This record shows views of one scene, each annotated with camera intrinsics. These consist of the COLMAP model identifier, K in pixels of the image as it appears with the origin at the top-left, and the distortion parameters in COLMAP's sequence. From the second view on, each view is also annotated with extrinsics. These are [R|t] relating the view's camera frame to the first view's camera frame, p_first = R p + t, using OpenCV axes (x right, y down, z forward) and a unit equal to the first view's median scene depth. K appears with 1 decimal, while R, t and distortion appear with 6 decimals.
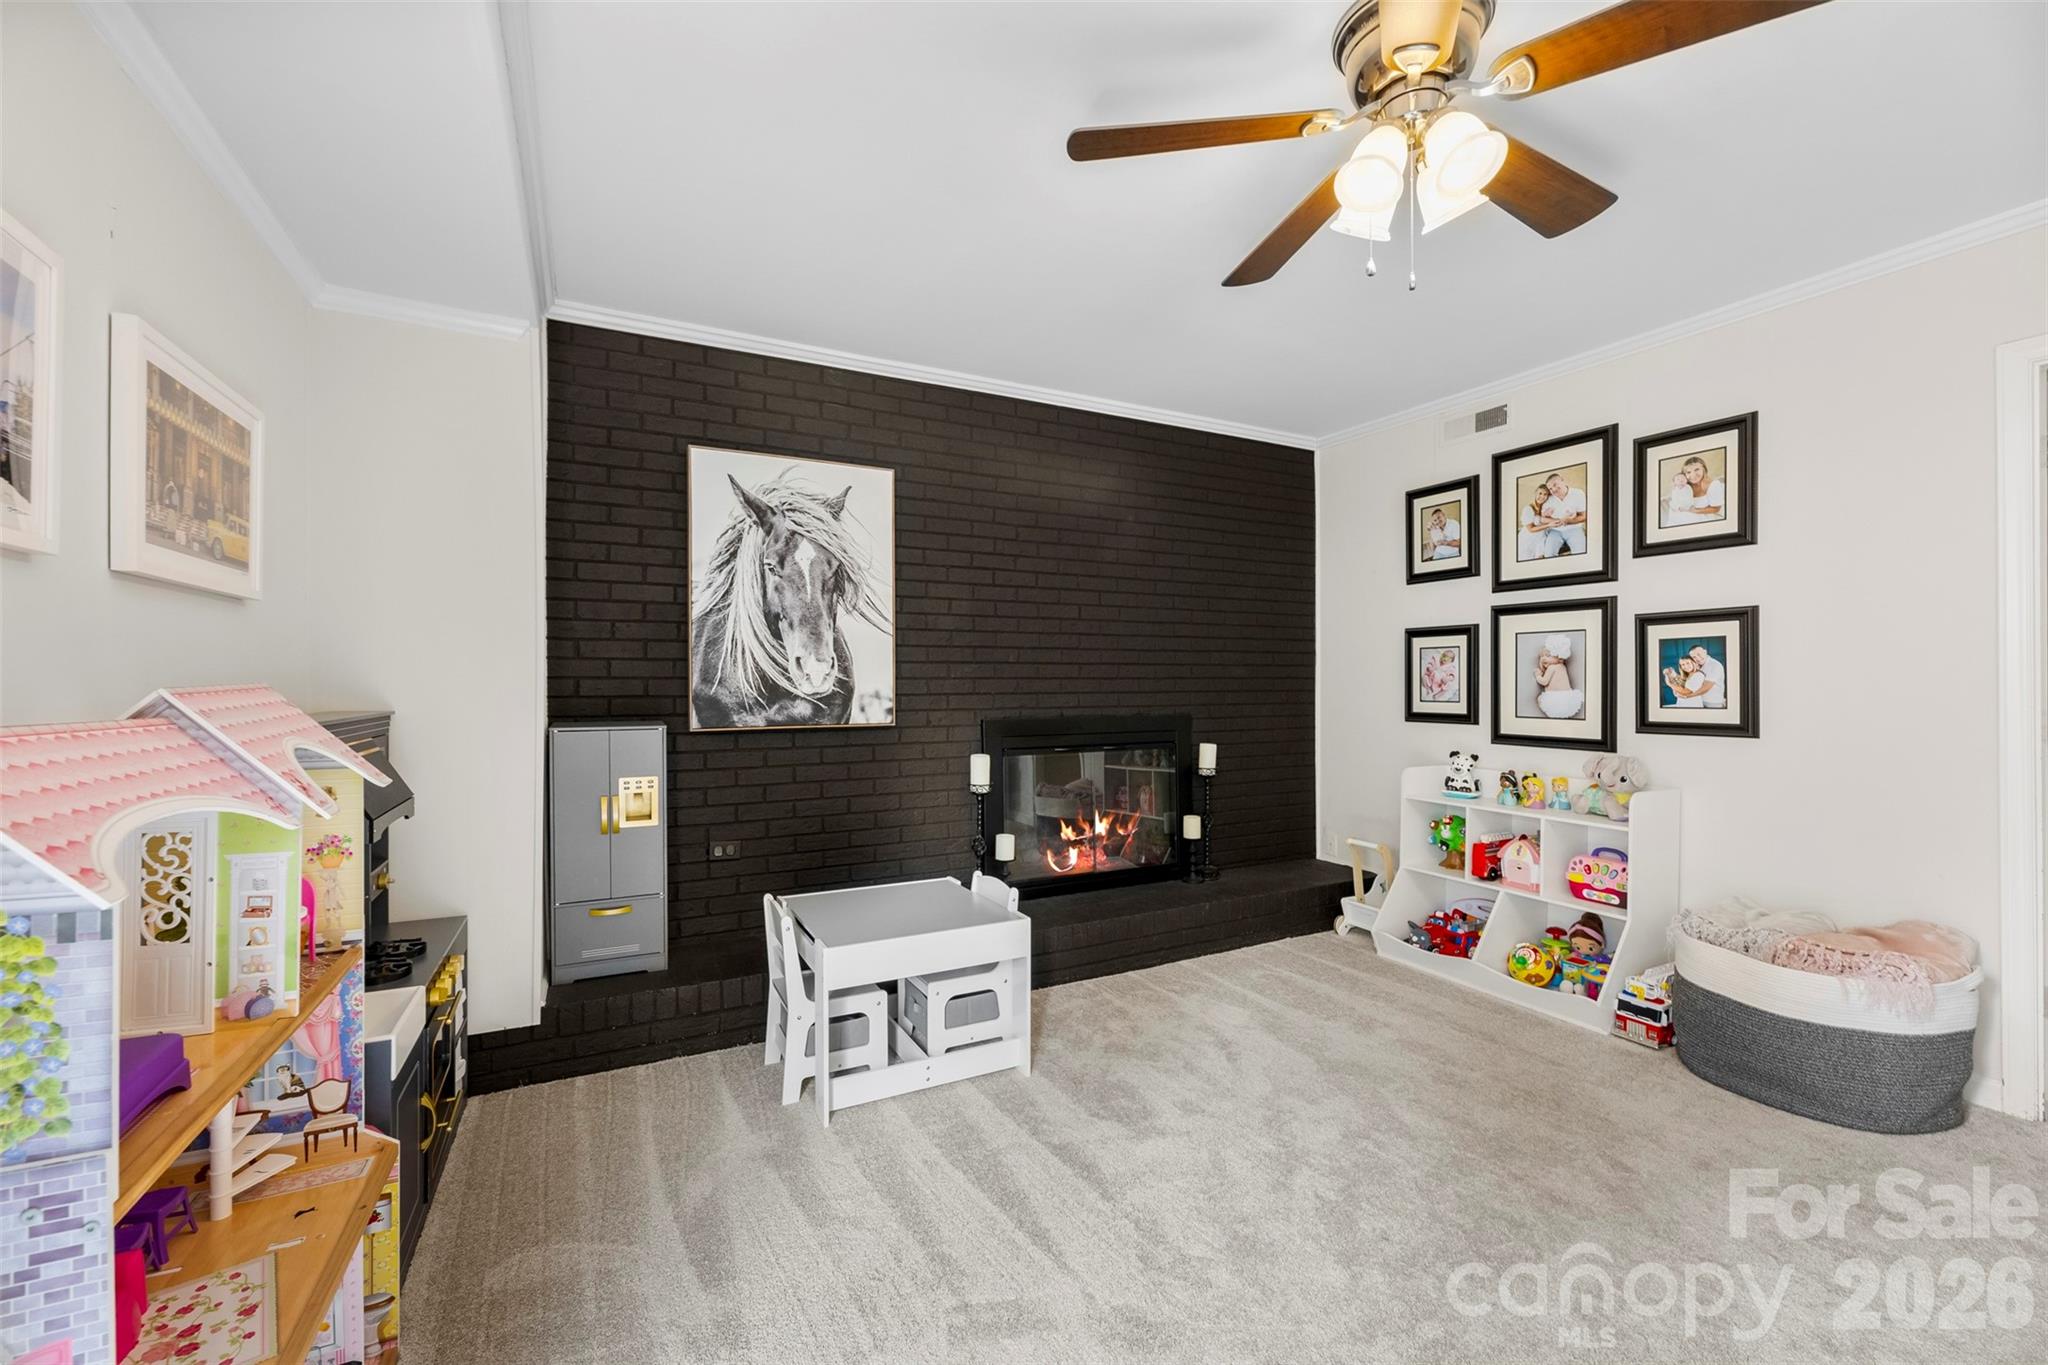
lens RADIAL K [[827.3, 0, 1004.7], [0, 827.3, 682.5], [0, 0, 1]] dist [0.000318, 0.000803]
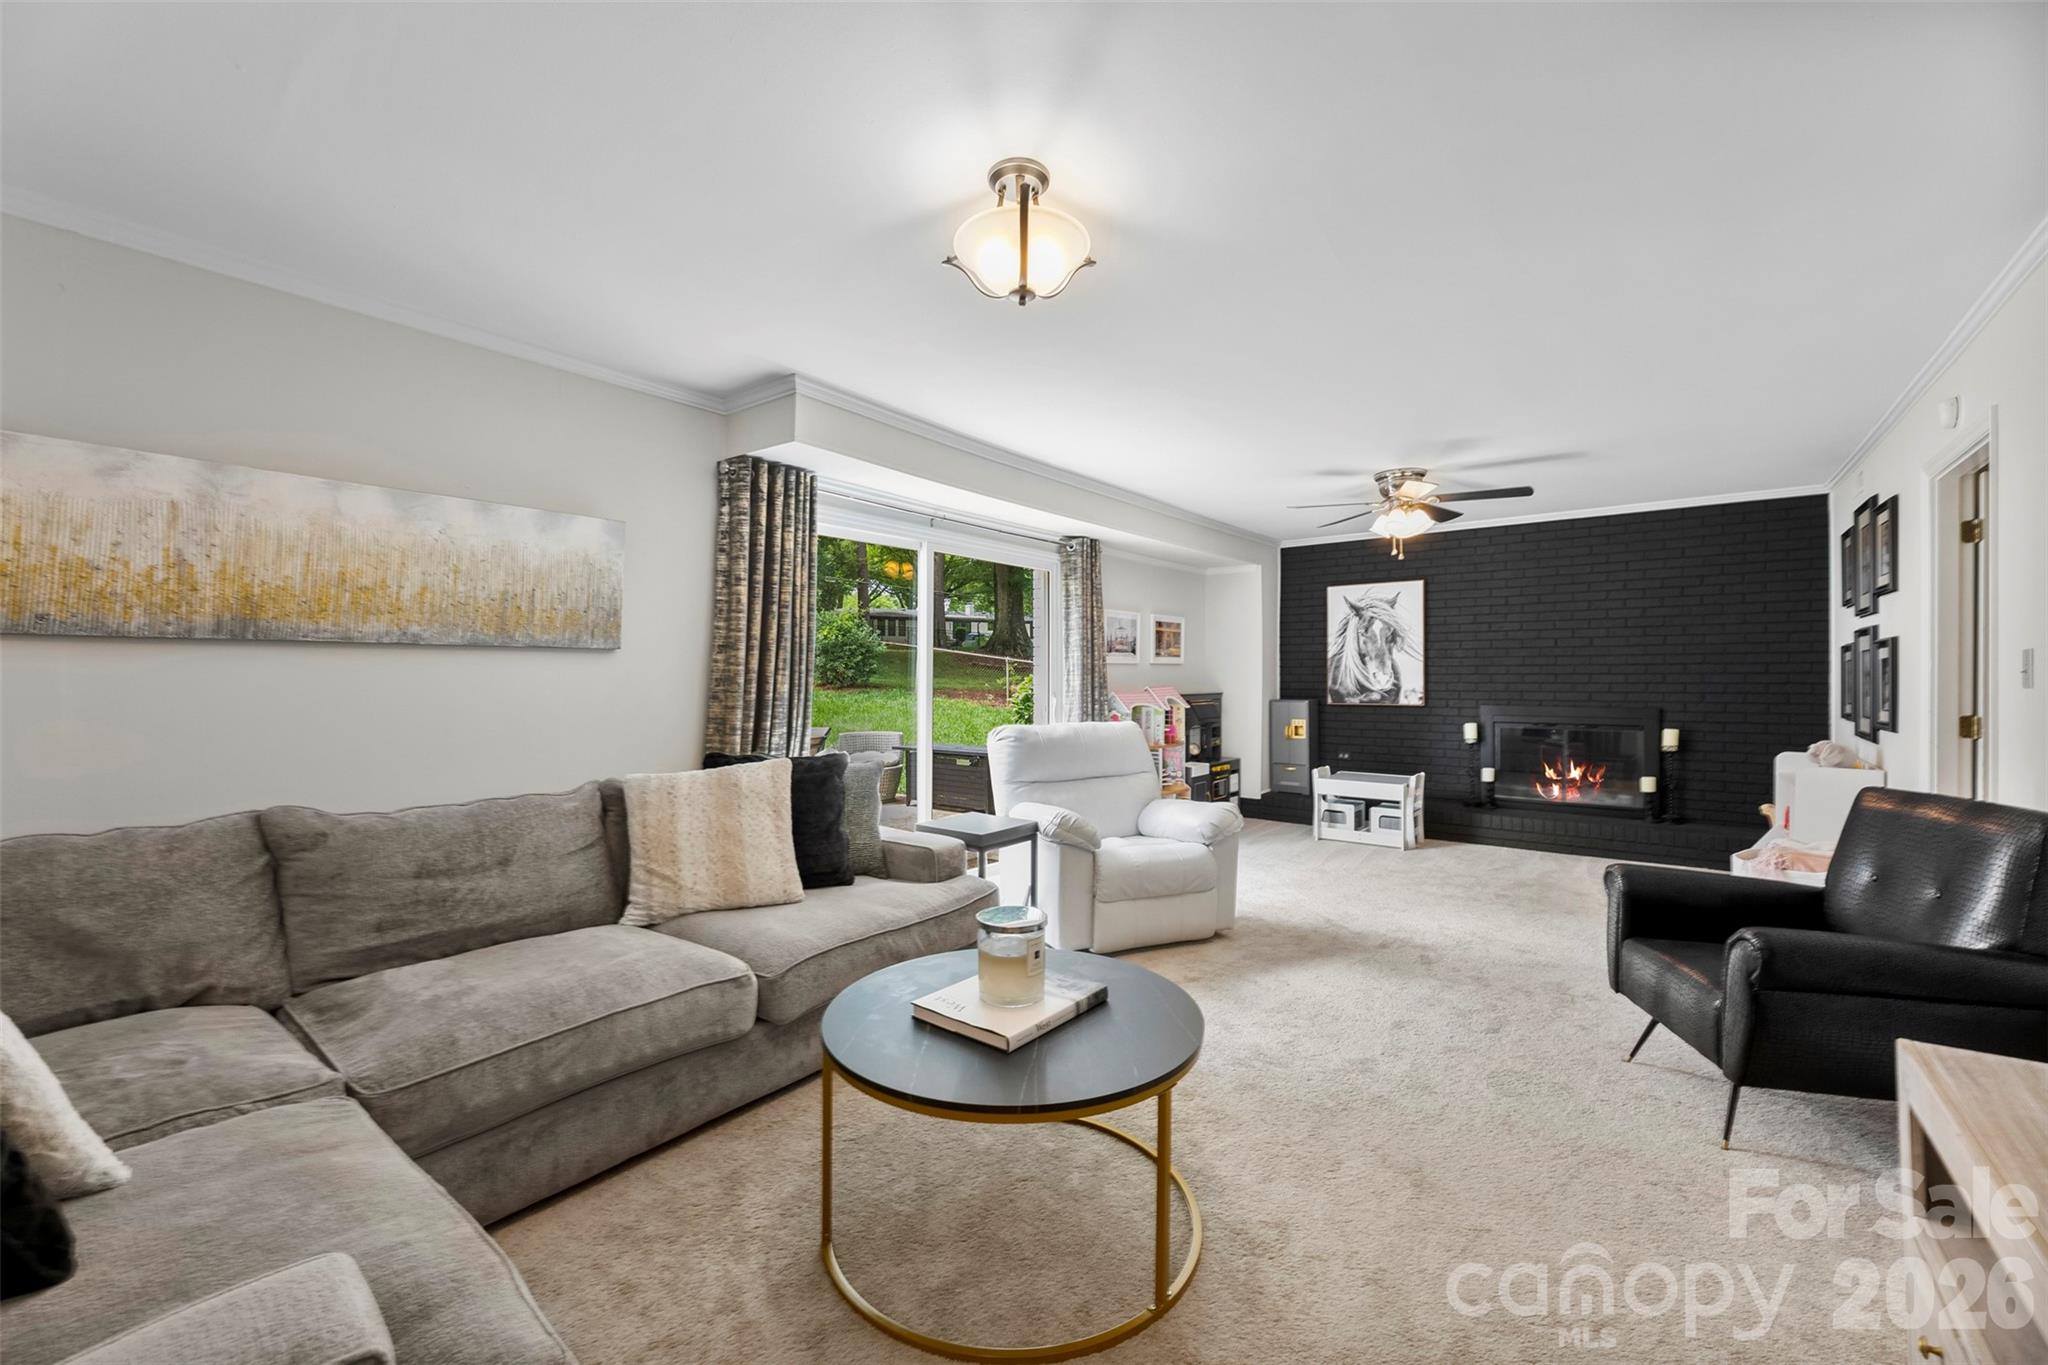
lens RADIAL K [[827.3, 0, 1020.3], [0, 827.3, 673.7], [0, 0, 1]] dist [0.000318, 0.000803]
pose [[0.436042, -0.002747, -0.899922, 1.326359], [0.001595, 0.999996, -0.002280, -0.024780], [0.899925, -0.000441, 0.436045, -0.819928]]
